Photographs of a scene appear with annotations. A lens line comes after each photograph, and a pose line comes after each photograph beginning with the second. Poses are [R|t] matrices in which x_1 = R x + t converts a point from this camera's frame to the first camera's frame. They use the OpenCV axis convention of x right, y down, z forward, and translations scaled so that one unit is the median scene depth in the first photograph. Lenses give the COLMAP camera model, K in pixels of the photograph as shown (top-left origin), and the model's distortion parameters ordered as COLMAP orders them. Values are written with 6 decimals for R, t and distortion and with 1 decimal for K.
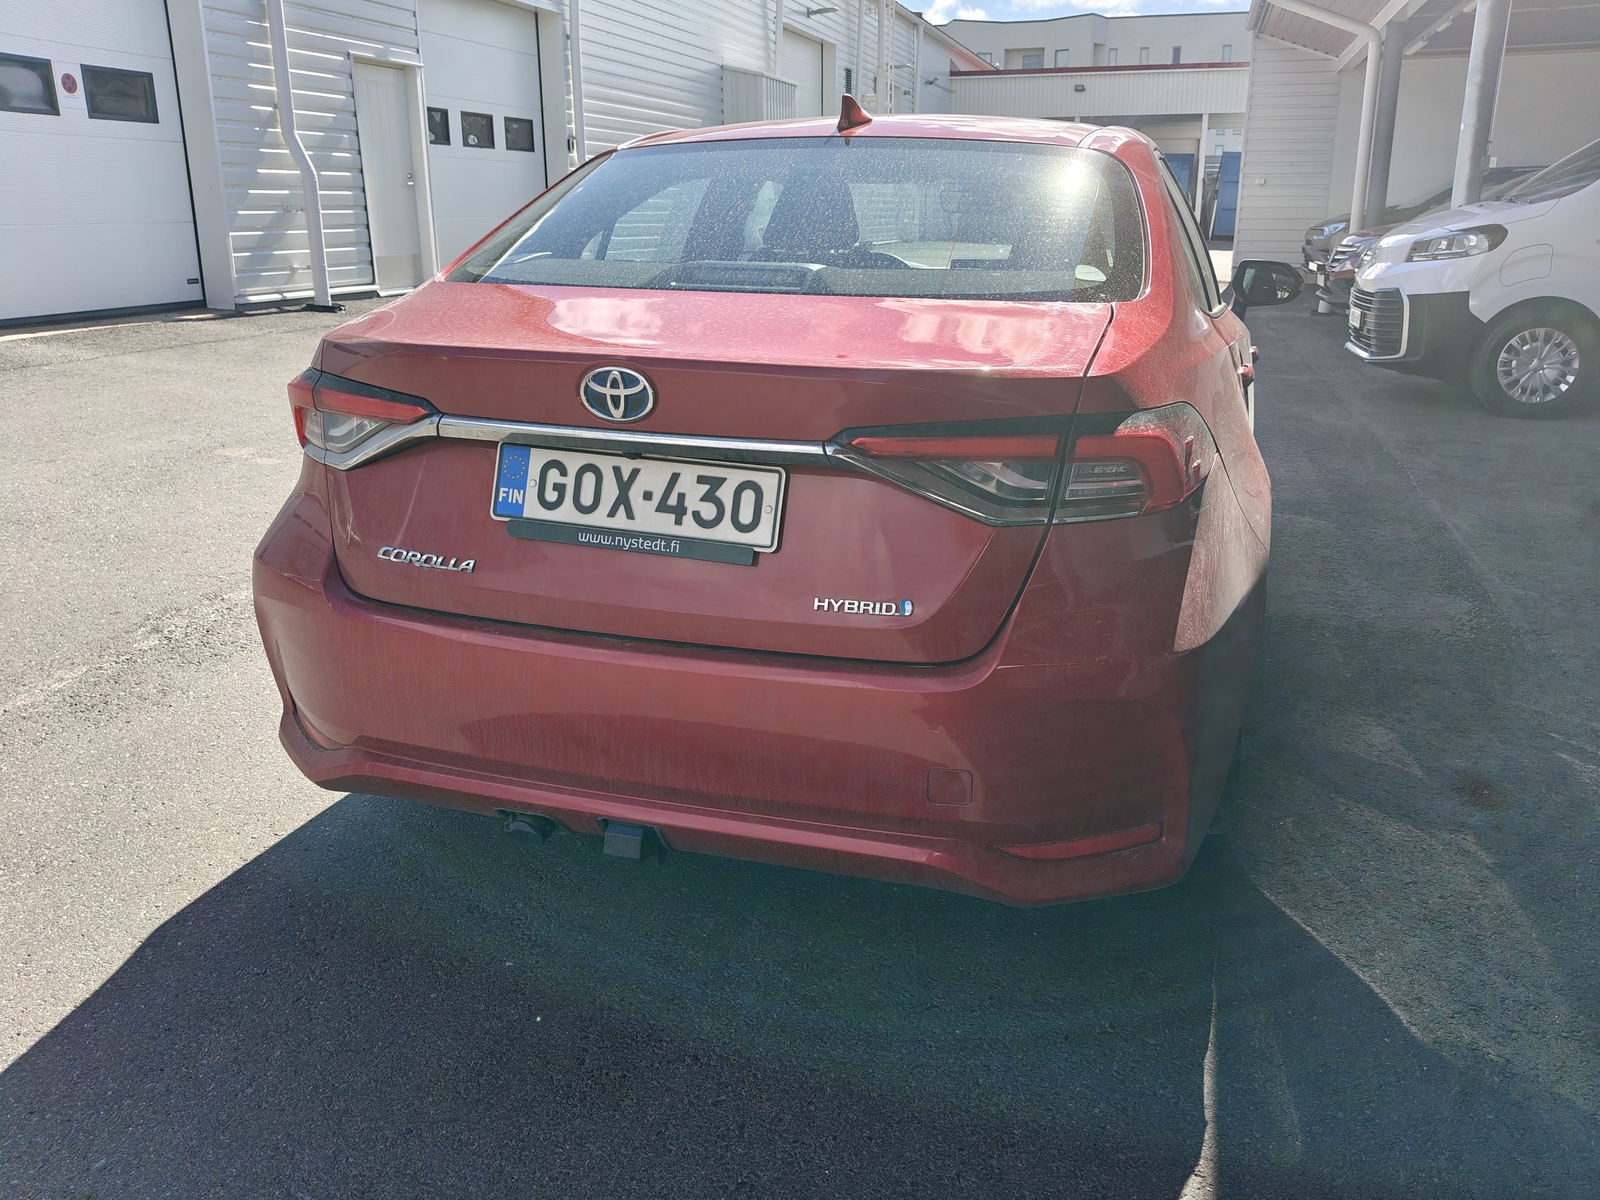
lens RADIAL K [[1262.7, 0, 797.2], [0, 1262.7, 599.4], [0, 0, 1]] dist [0.001711, -0.003818]
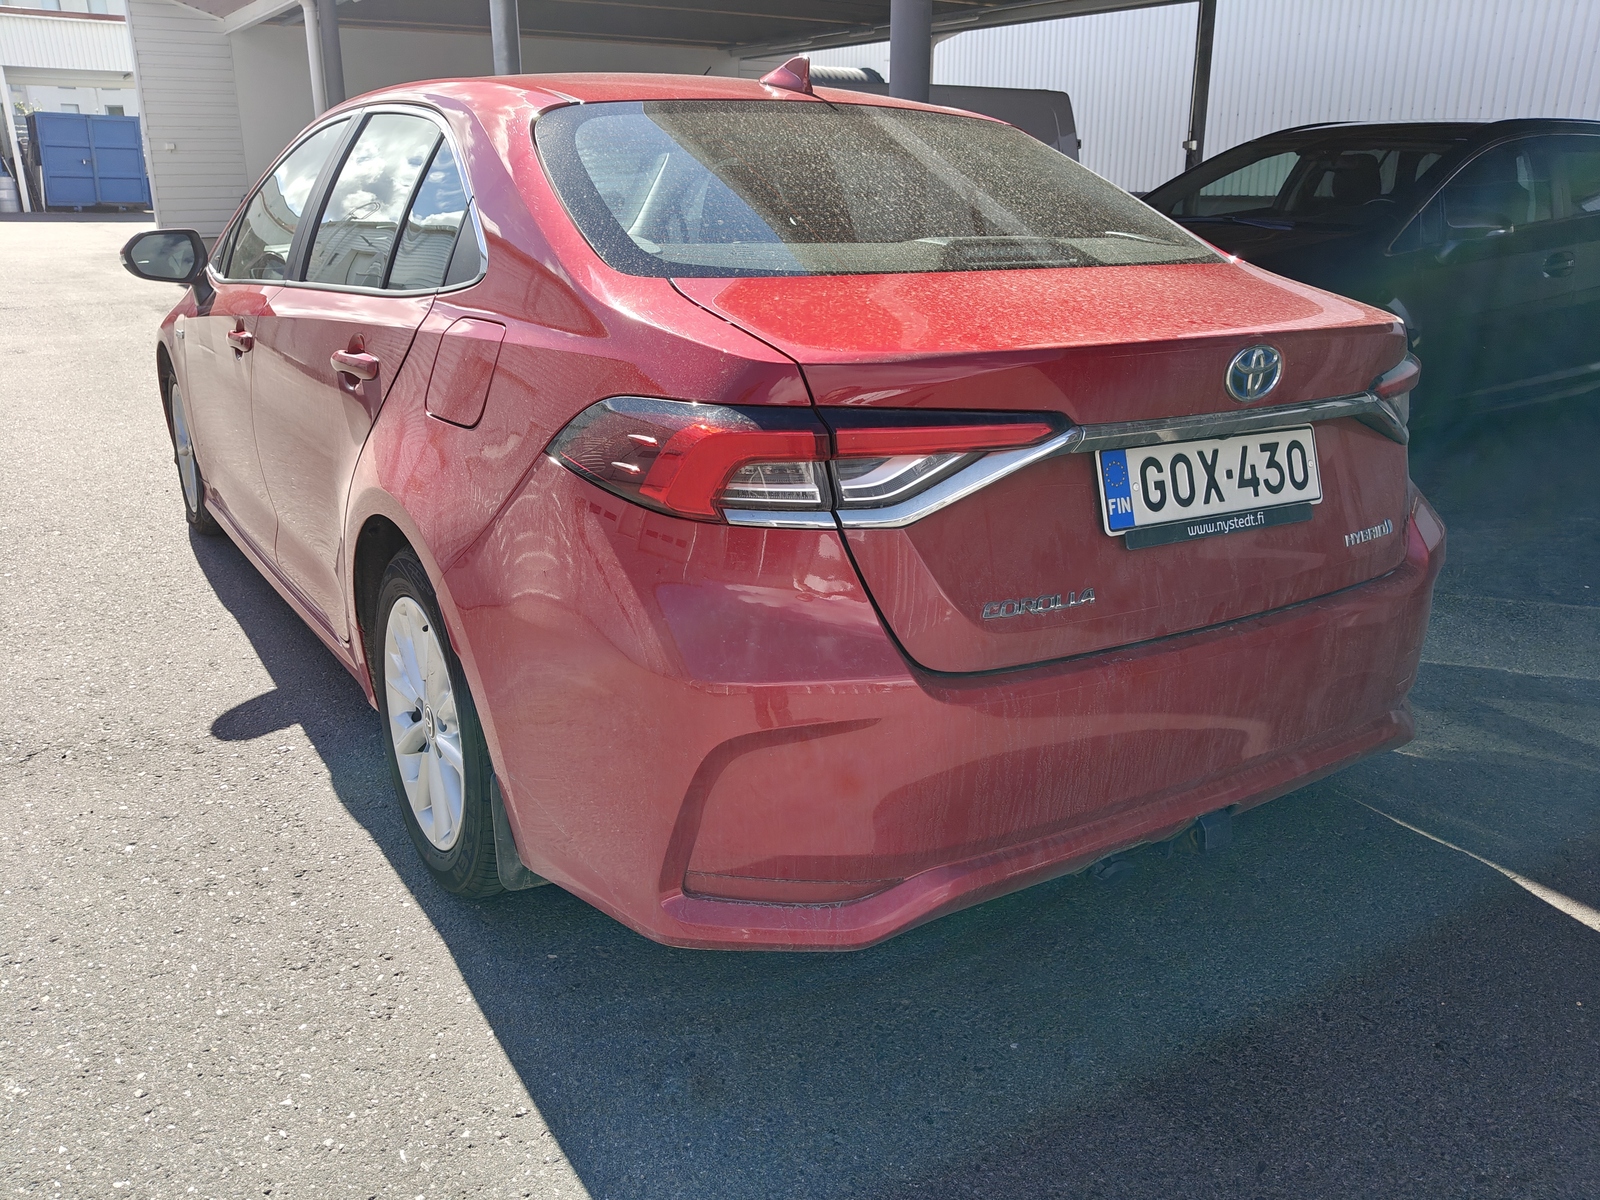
lens RADIAL K [[1262.7, 0, 795.7], [0, 1262.7, 598.9], [0, 0, 1]] dist [0.001711, -0.003818]
pose [[0.648489, -0.247594, 0.719833, -1.056331], [0.230254, 0.965129, 0.124532, -0.186720], [-0.725565, 0.084987, 0.682885, 0.580673]]
